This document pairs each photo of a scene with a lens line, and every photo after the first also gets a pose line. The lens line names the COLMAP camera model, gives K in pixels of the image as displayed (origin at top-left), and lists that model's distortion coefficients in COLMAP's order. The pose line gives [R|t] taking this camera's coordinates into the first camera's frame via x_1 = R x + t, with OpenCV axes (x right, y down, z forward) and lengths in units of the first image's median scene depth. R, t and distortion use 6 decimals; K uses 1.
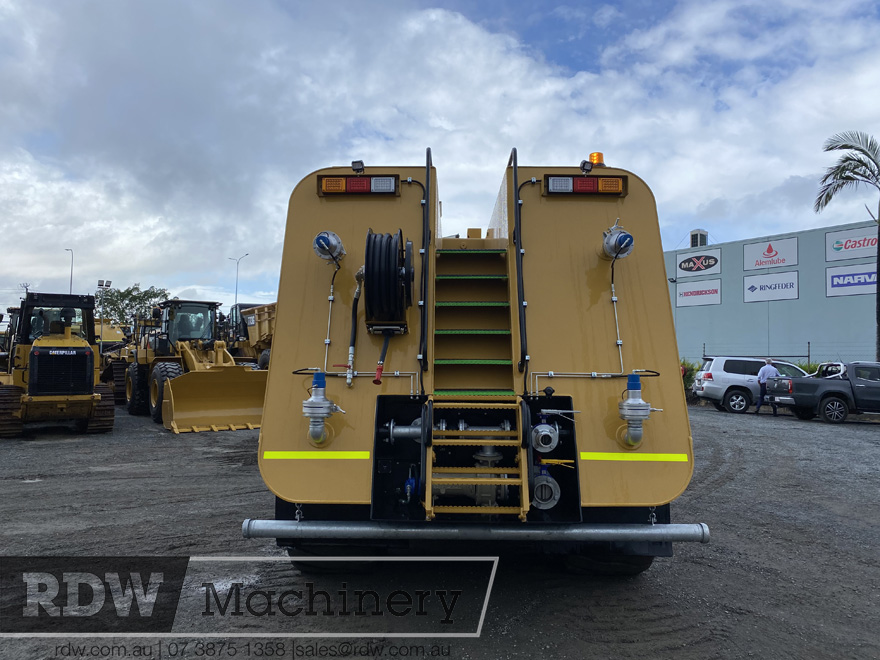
lens RADIAL K [[674.9, 0, 440.5], [0, 674.9, 323.3], [0, 0, 1]] dist [0.025838, -0.028535]
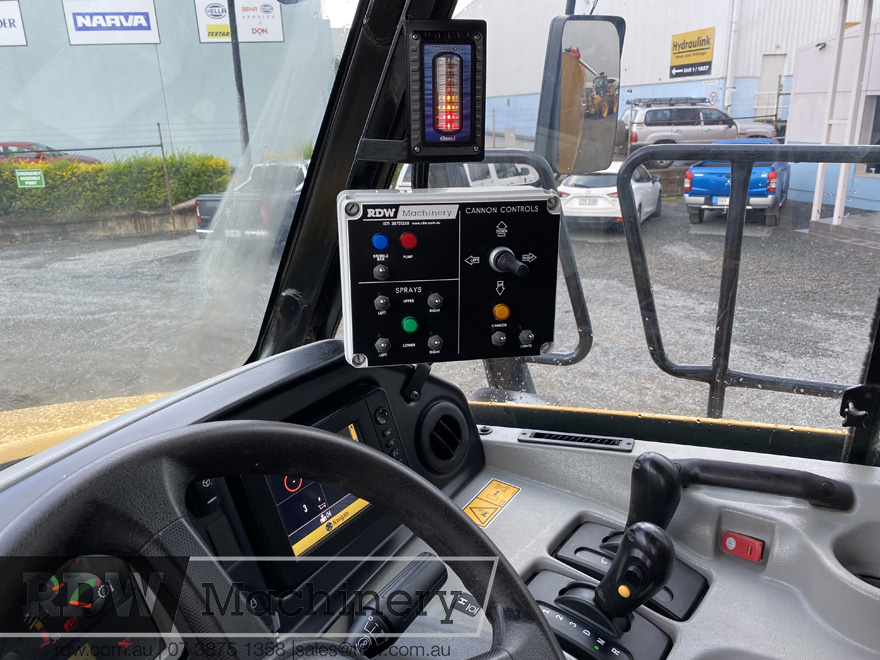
lens RADIAL K [[674.9, 0, 439.9], [0, 674.9, 329.0], [0, 0, 1]] dist [0.025838, -0.028535]
pose [[0.369020, -0.322427, 0.871702, -0.000401], [-0.013305, 0.935969, 0.351830, -0.069882], [-0.929326, -0.141430, 0.341102, 1.578274]]
